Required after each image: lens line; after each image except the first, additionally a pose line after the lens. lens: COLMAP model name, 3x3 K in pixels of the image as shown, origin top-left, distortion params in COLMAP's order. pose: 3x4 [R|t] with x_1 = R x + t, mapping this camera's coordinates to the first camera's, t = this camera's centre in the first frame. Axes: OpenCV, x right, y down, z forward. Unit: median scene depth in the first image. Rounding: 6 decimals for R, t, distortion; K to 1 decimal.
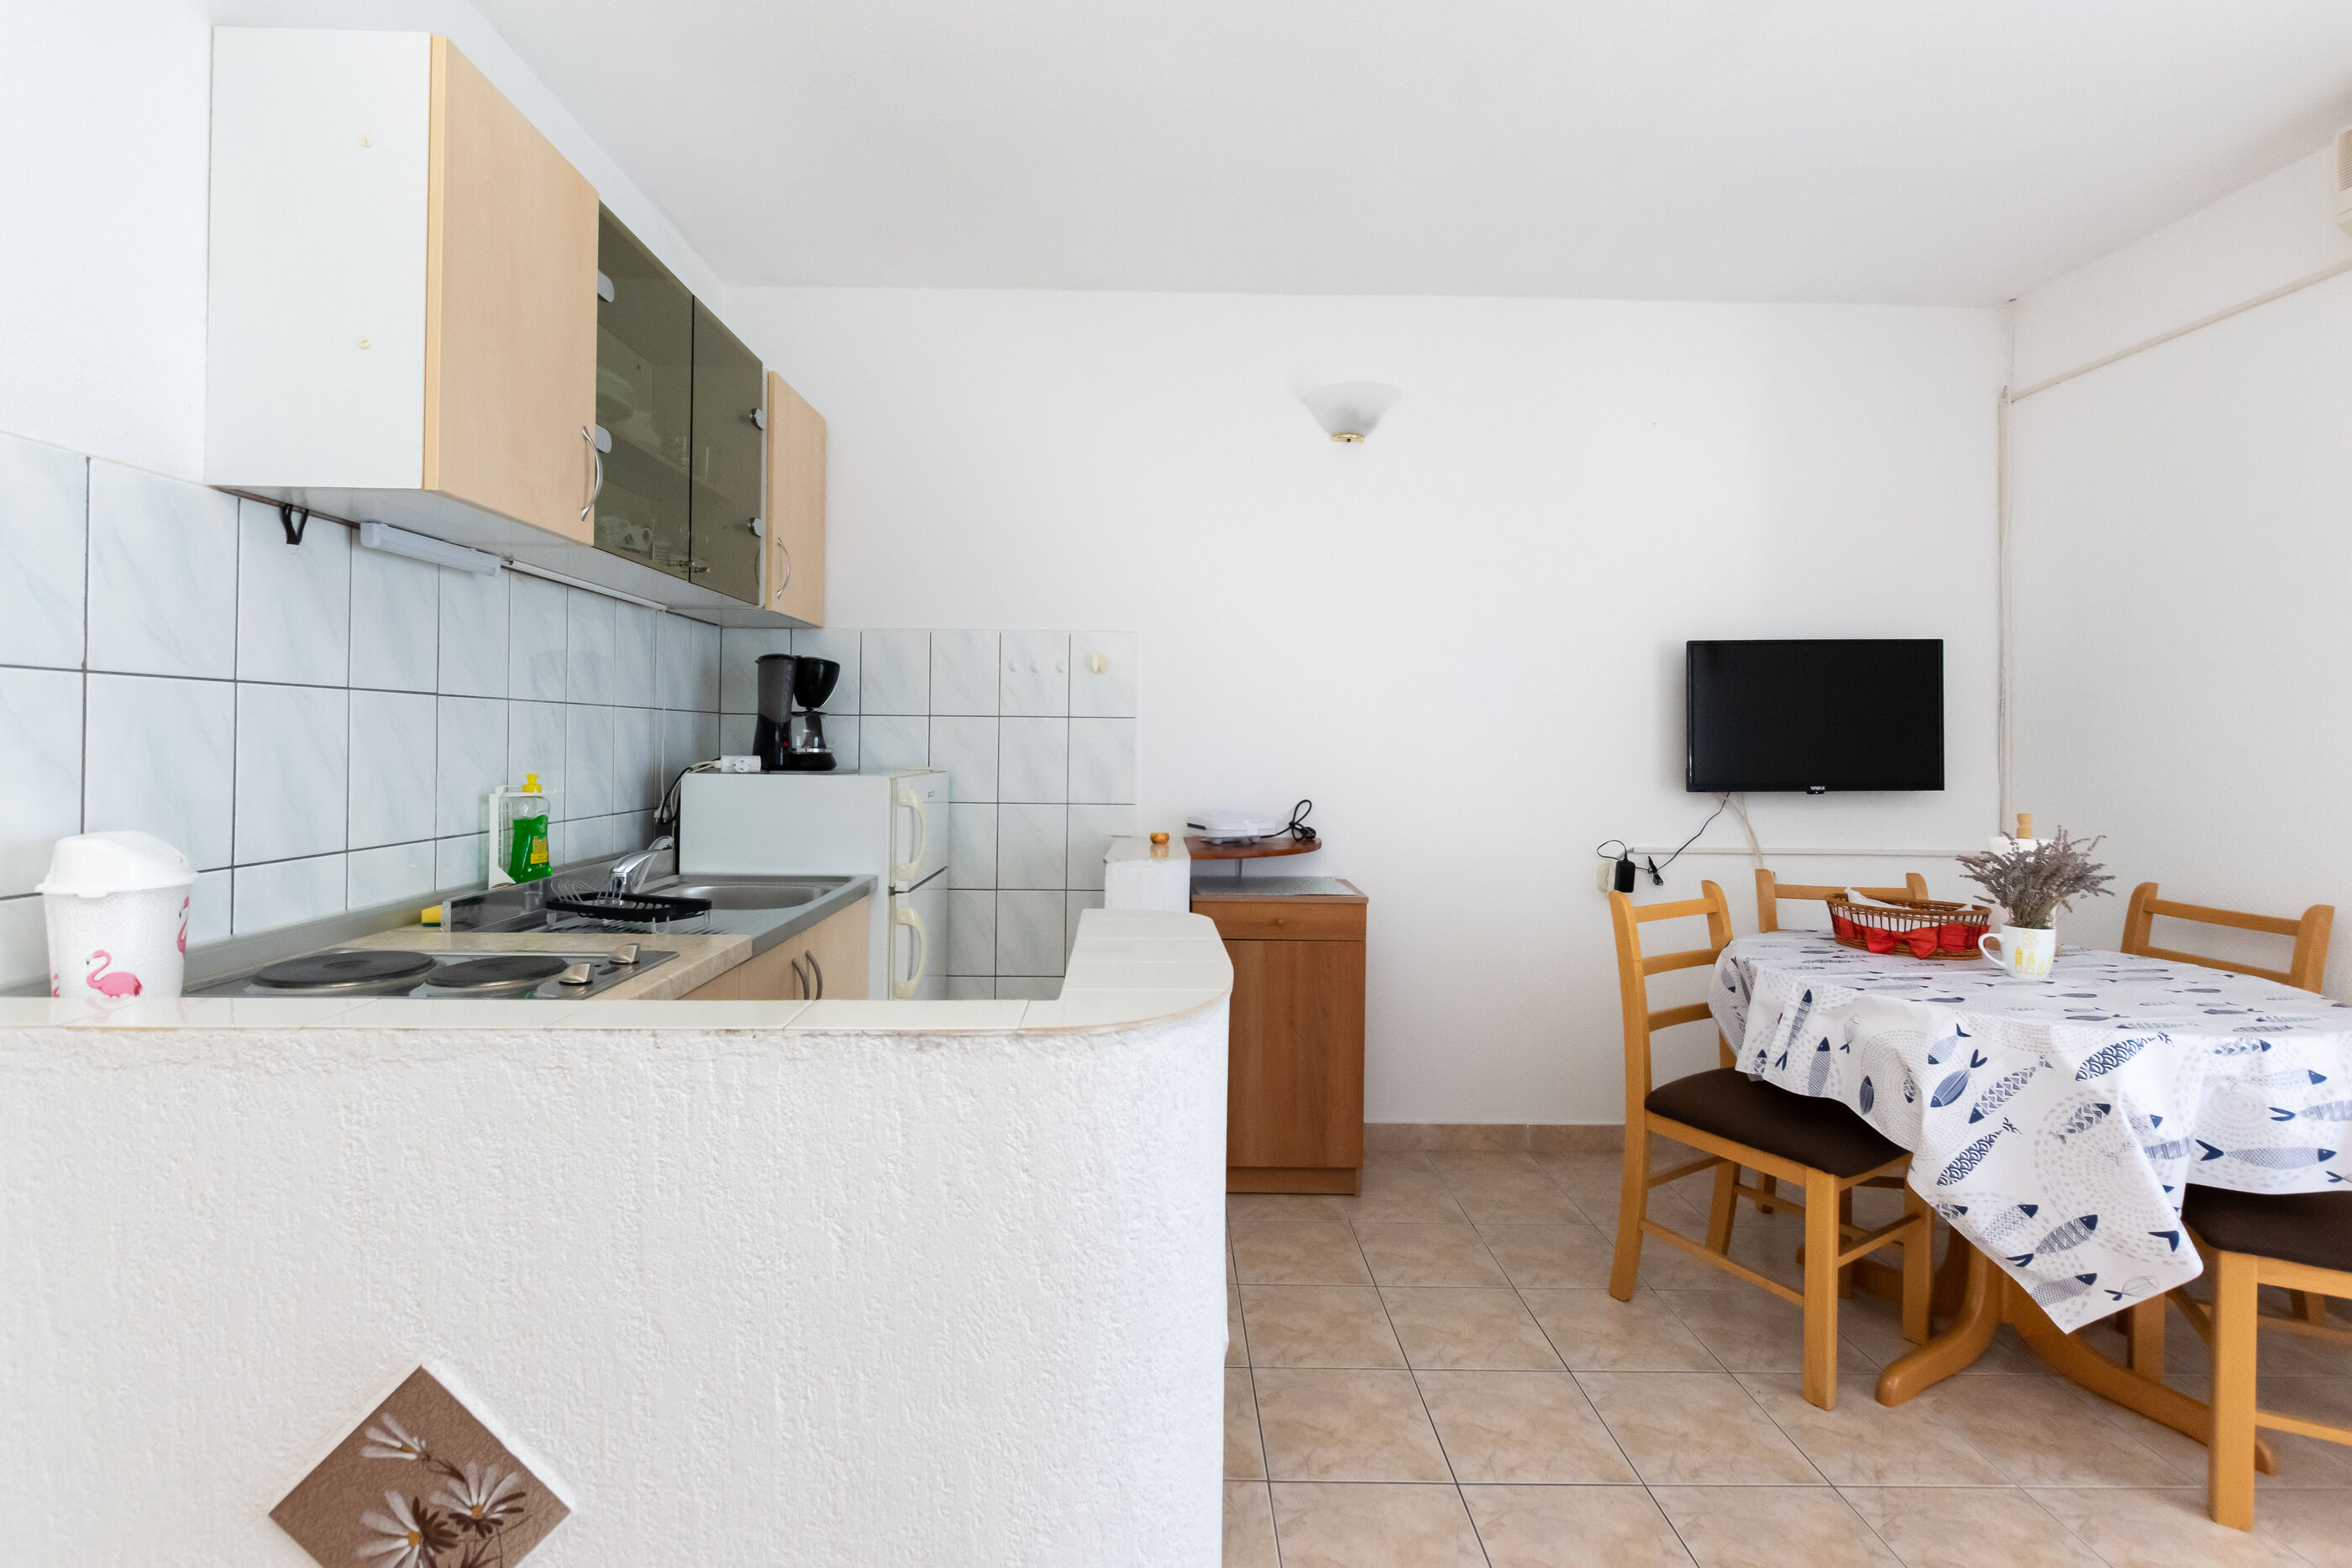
lens RADIAL K [[1043.8, 0, 1155.5], [0, 1043.8, 739.5], [0, 0, 1]] dist [-0.000143, -0.001225]
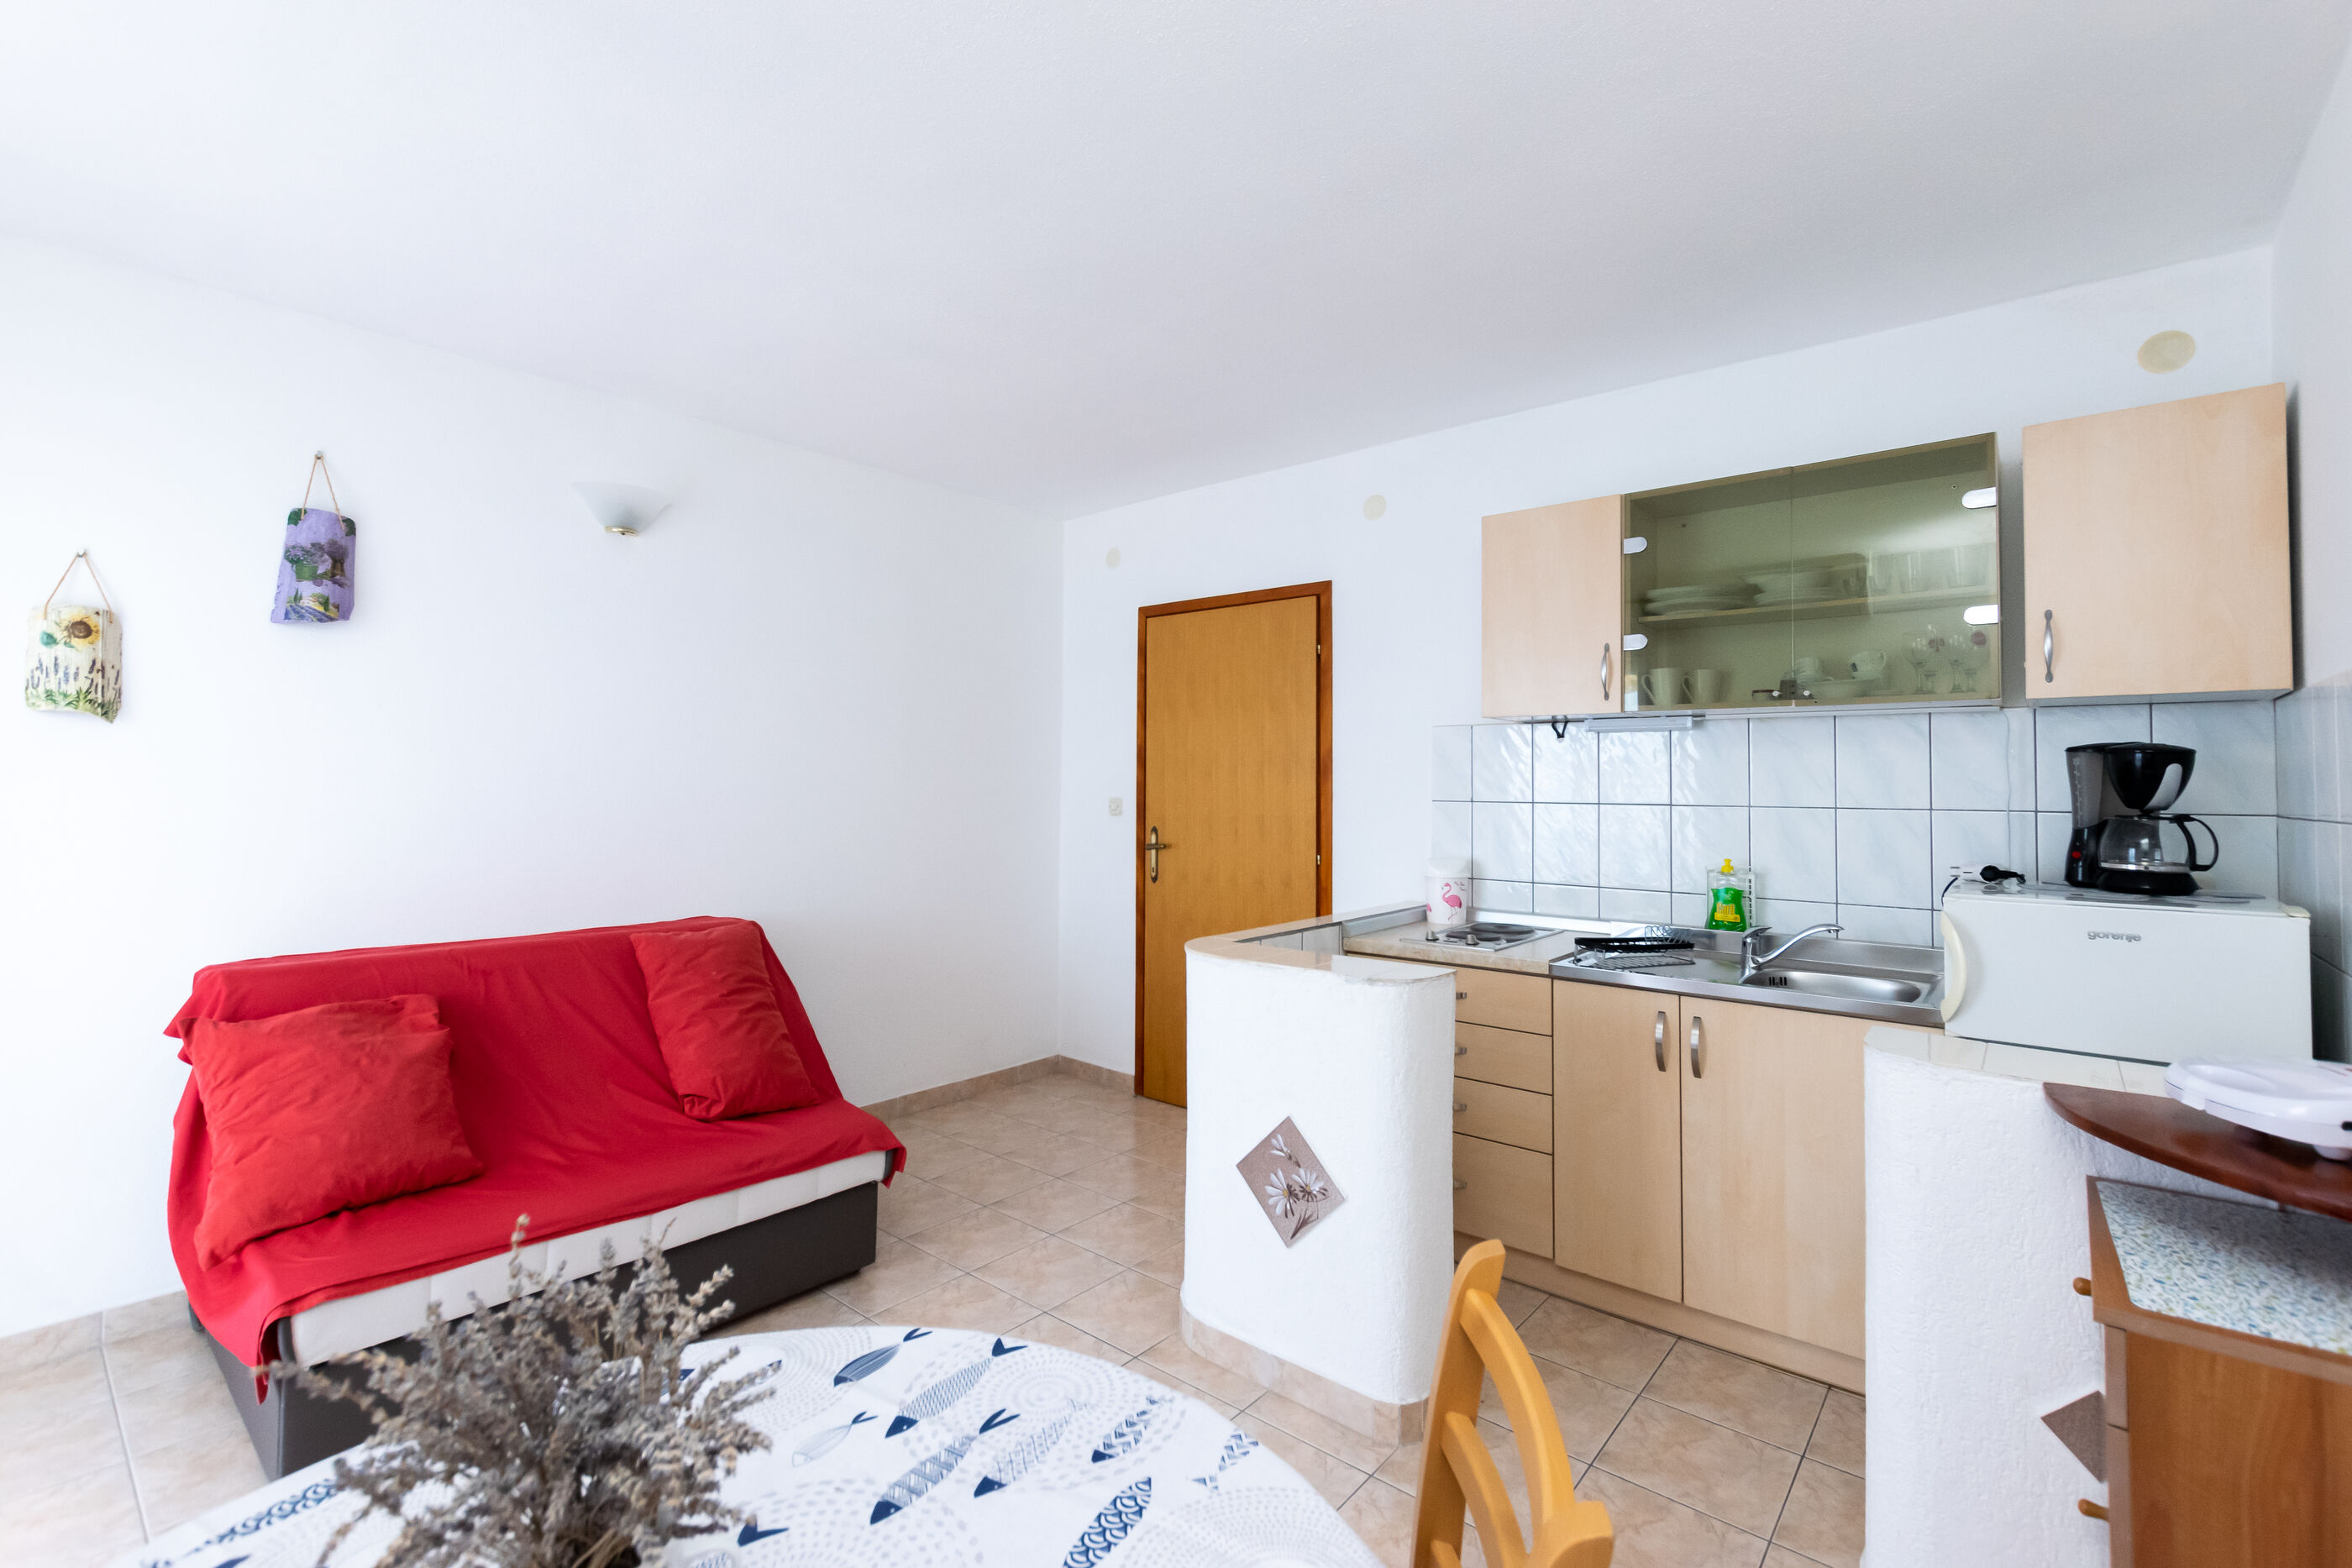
lens RADIAL K [[1023.7, 0, 1177.5], [0, 1023.7, 761.2], [0, 0, 1]] dist [0.004534, -0.001312]
pose [[-0.642937, -0.036440, -0.765052, 0.995576], [-0.016055, 0.999289, -0.034105, -0.043050], [0.765751, -0.009645, -0.643065, 1.353816]]
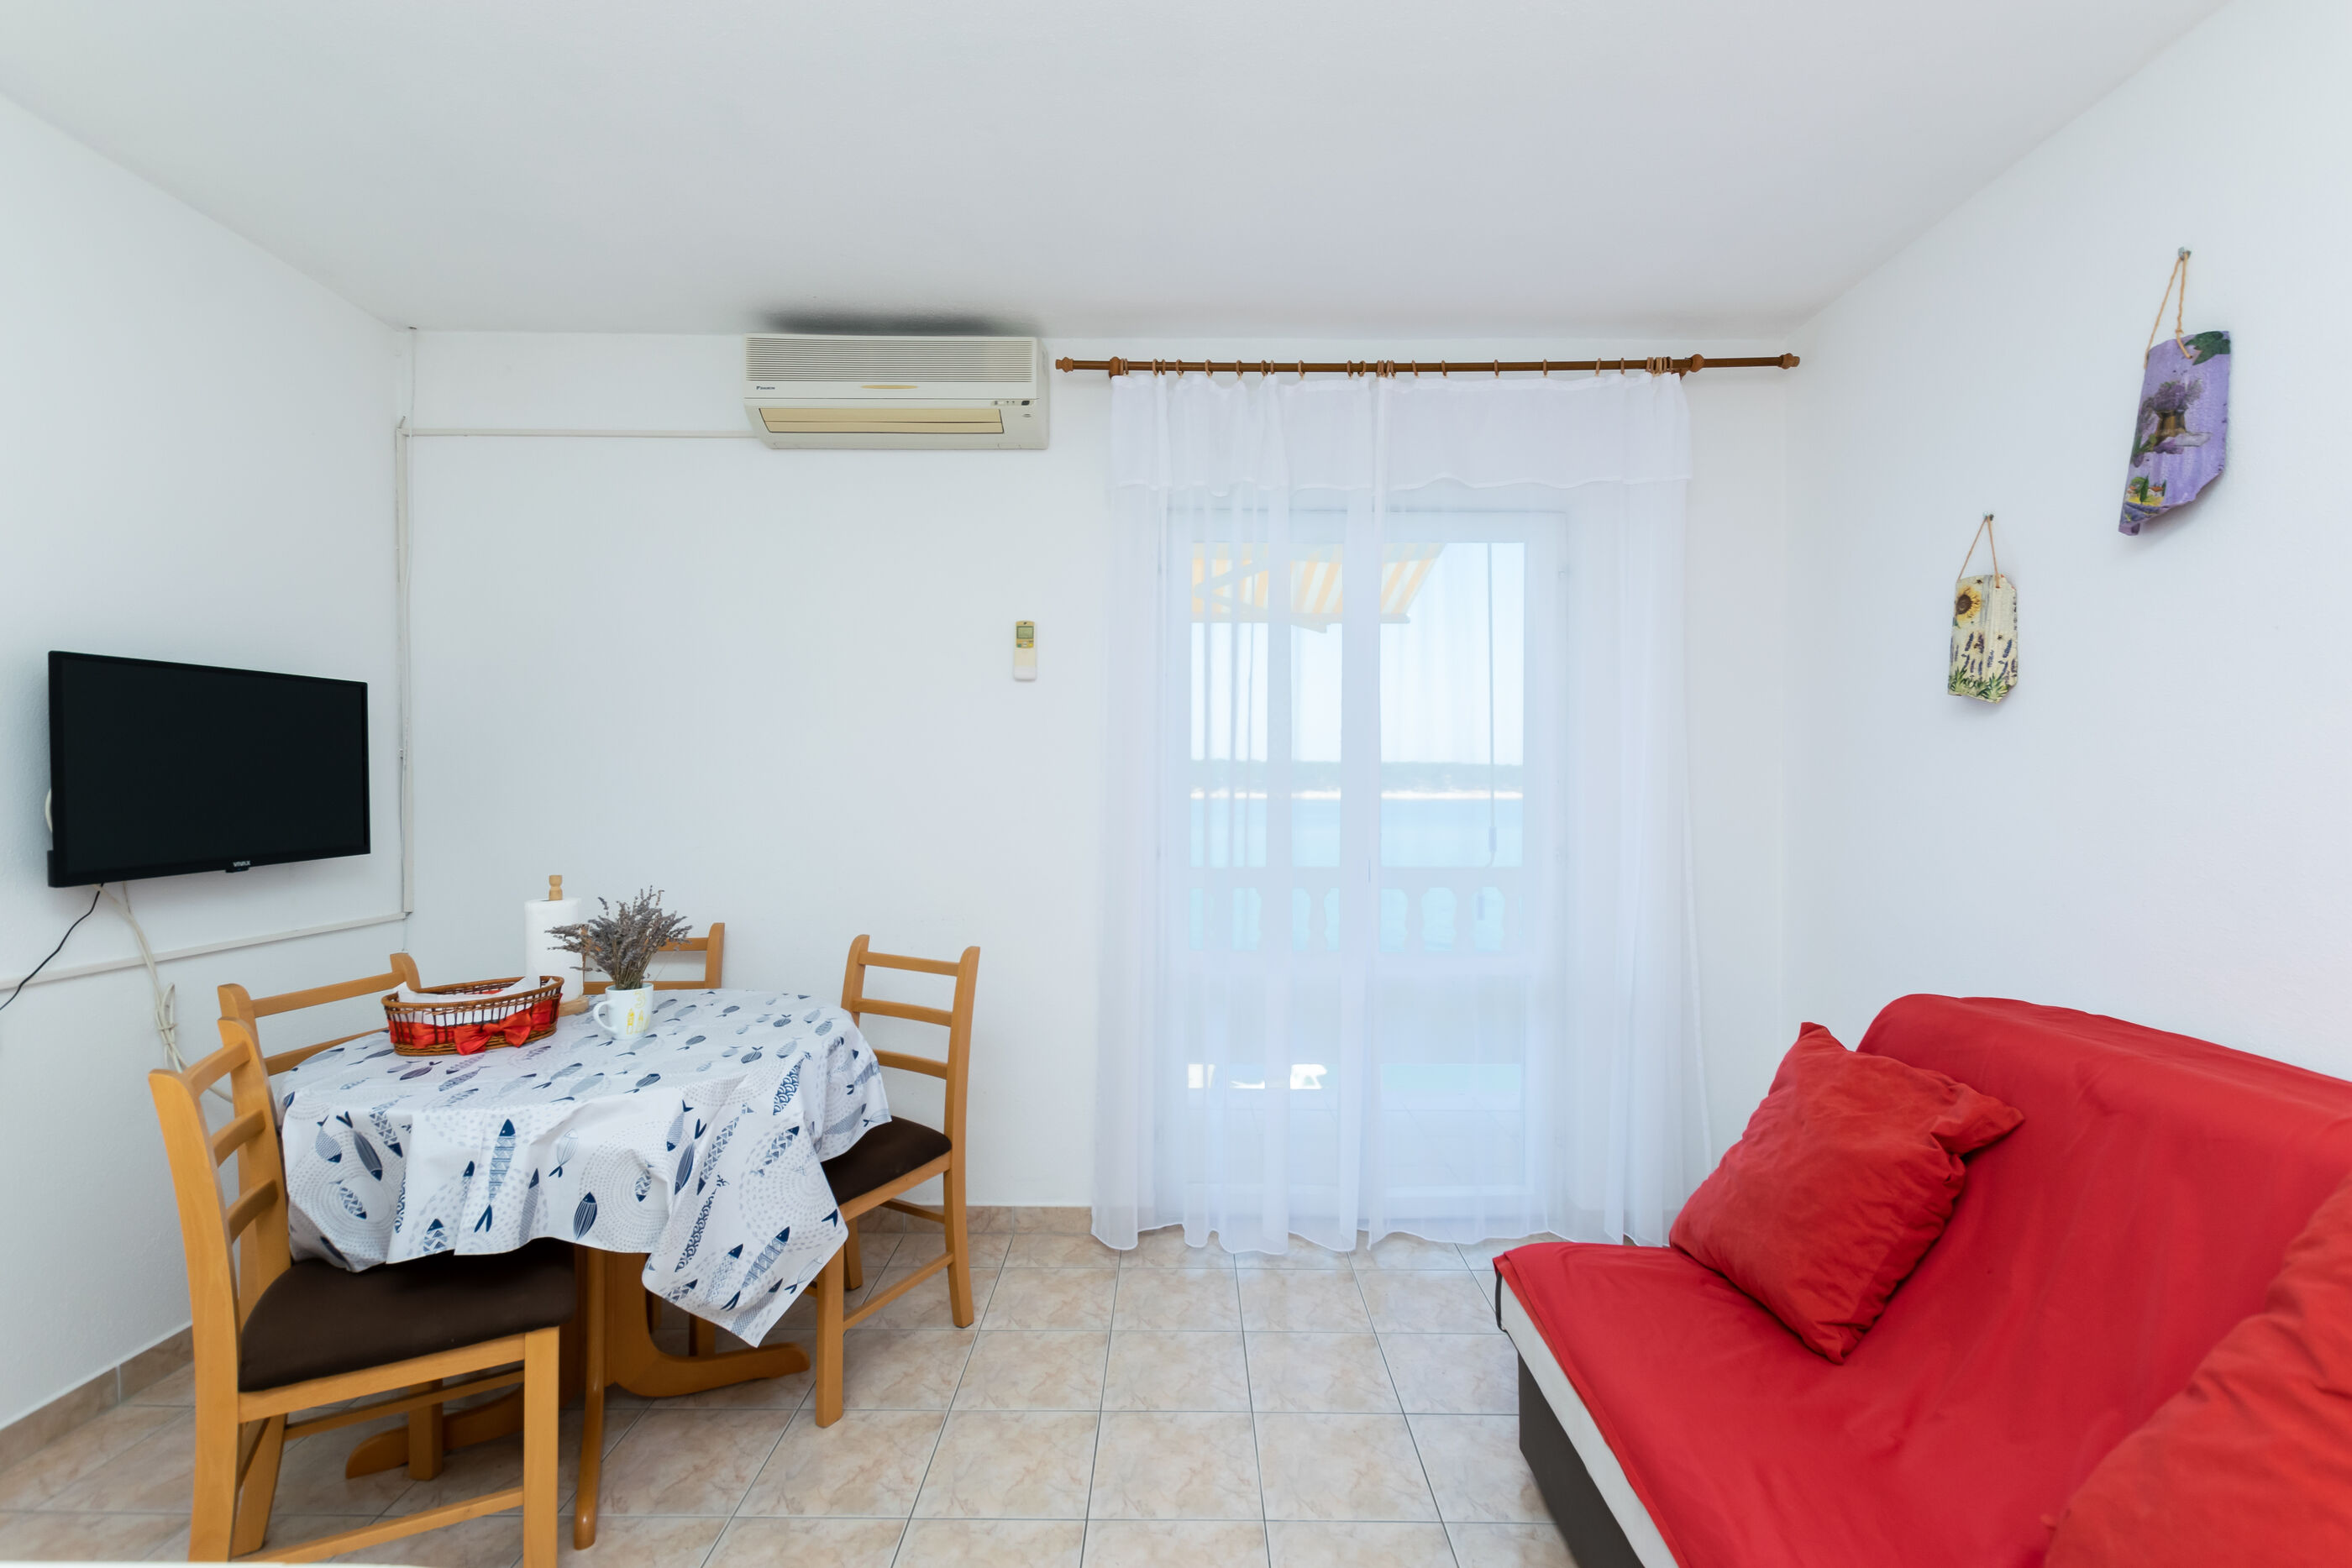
lens RADIAL K [[1033.6, 0, 1176.0], [0, 1033.6, 784.0], [0, 0, 1]] dist [0.004290, 0.000022]
pose [[0.010330, -0.013636, 0.999854, -0.177918], [-0.003529, 0.999900, 0.013673, -0.037079], [-0.999940, -0.003670, 0.010281, 0.456808]]
